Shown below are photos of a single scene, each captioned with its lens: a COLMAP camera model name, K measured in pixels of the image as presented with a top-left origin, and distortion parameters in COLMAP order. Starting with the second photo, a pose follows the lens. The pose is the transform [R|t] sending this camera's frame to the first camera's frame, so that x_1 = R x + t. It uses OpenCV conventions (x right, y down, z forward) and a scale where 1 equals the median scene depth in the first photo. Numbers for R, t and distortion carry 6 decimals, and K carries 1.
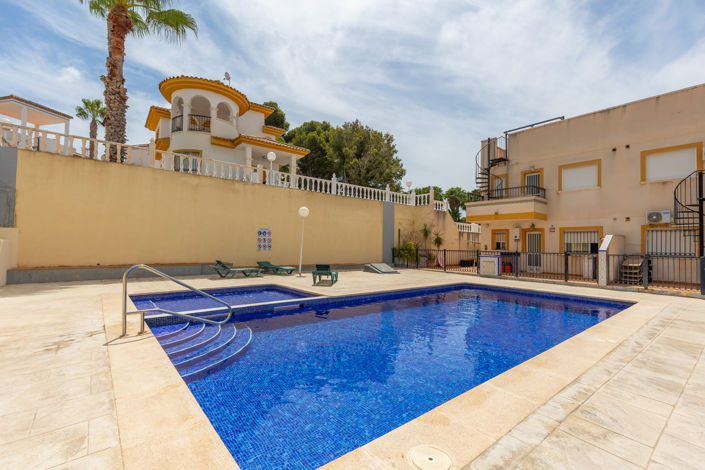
lens RADIAL K [[316.3, 0, 352.5], [0, 316.3, 235.0], [0, 0, 1]] dist [0.005975, 0.000440]
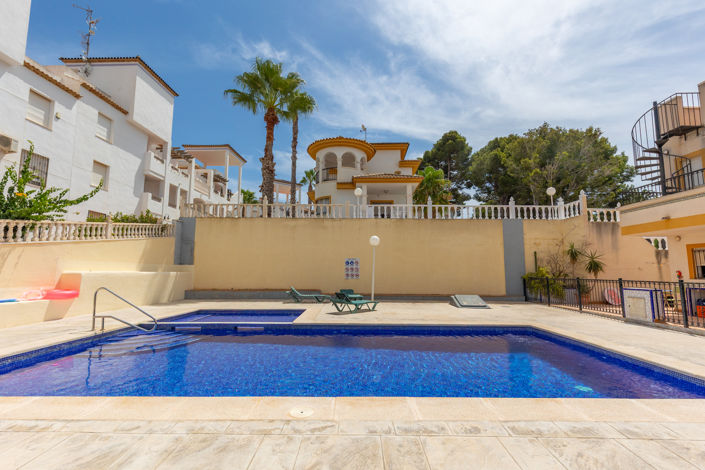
lens RADIAL K [[316.3, 0, 352.5], [0, 316.3, 235.0], [0, 0, 1]] dist [0.005975, 0.000440]
pose [[0.770784, -0.086476, -0.631201, 0.332234], [0.028316, 0.994416, -0.101660, 0.007341], [0.636467, 0.060485, 0.768928, 0.131770]]
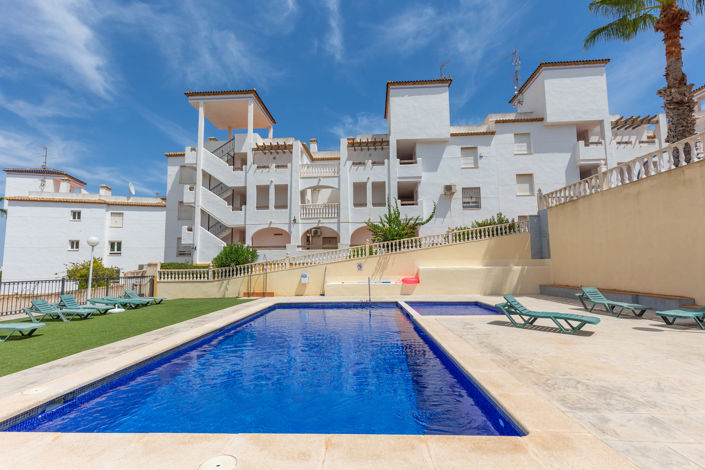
lens RADIAL K [[316.3, 0, 352.5], [0, 316.3, 235.0], [0, 0, 1]] dist [0.005975, 0.000440]
pose [[-0.670485, -0.082473, -0.737325, 0.392139], [0.021769, 0.991188, -0.130664, 0.023311], [0.741603, -0.103659, -0.662782, 0.696694]]
